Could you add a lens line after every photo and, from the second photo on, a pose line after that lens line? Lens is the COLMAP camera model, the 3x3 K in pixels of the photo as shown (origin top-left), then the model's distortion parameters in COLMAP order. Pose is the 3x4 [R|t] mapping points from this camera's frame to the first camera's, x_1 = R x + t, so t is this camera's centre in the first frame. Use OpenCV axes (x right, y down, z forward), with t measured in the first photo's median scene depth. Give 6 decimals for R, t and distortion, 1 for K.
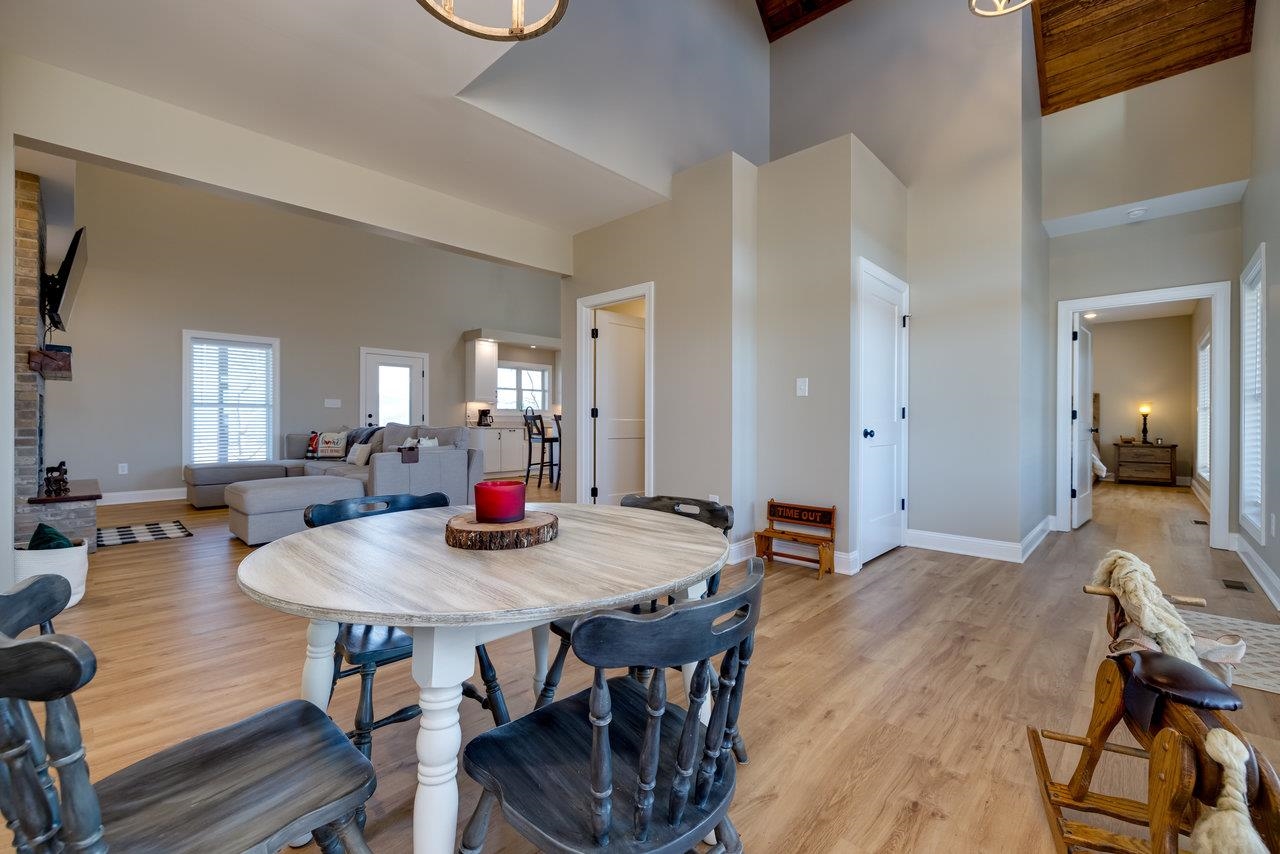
lens RADIAL K [[544.2, 0, 645.4], [0, 544.2, 423.5], [0, 0, 1]] dist [0.000966, -0.000128]
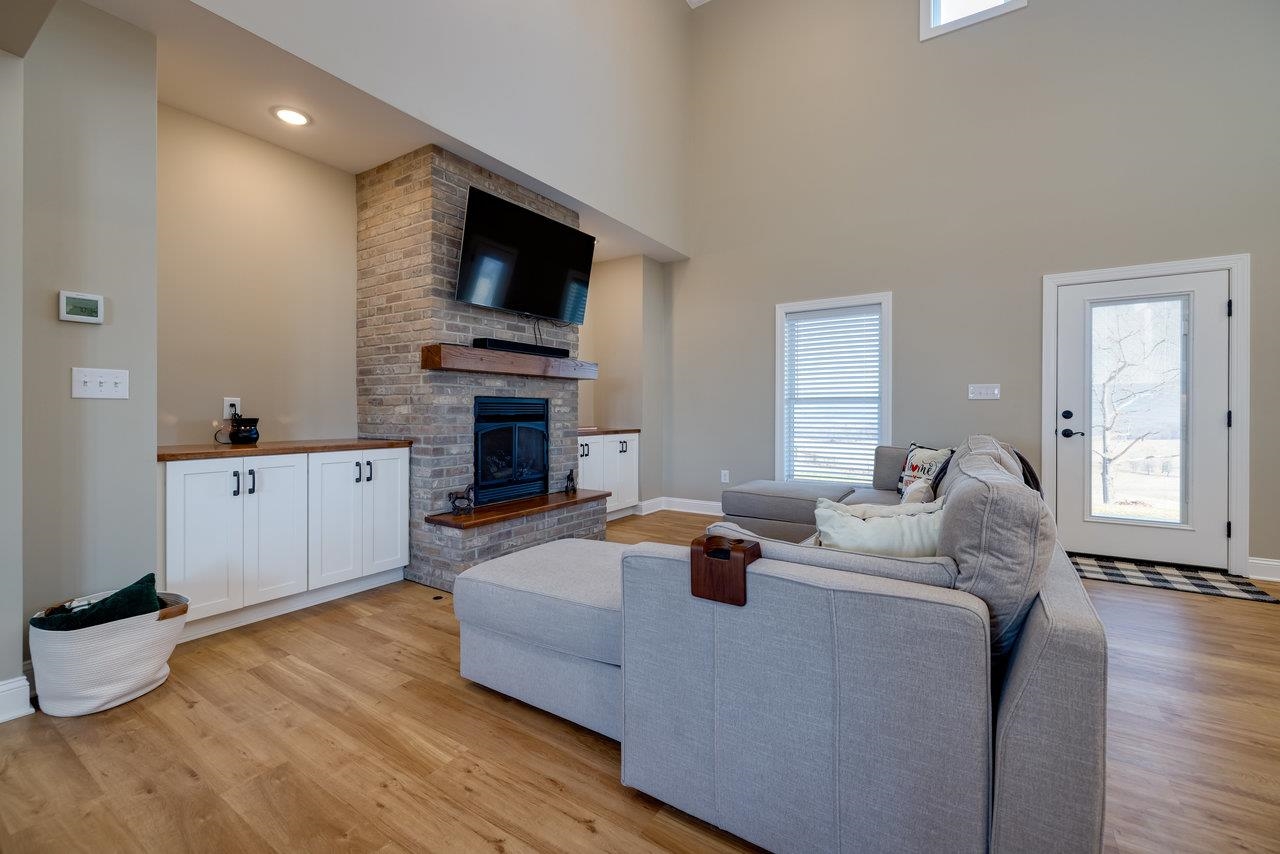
lens RADIAL K [[544.2, 0, 644.6], [0, 544.2, 421.1], [0, 0, 1]] dist [0.000966, -0.000128]
pose [[0.175712, 0.003559, -0.984435, -0.107708], [-0.003284, 0.999990, 0.003029, -0.009538], [0.984436, 0.002701, 0.175722, 0.610969]]
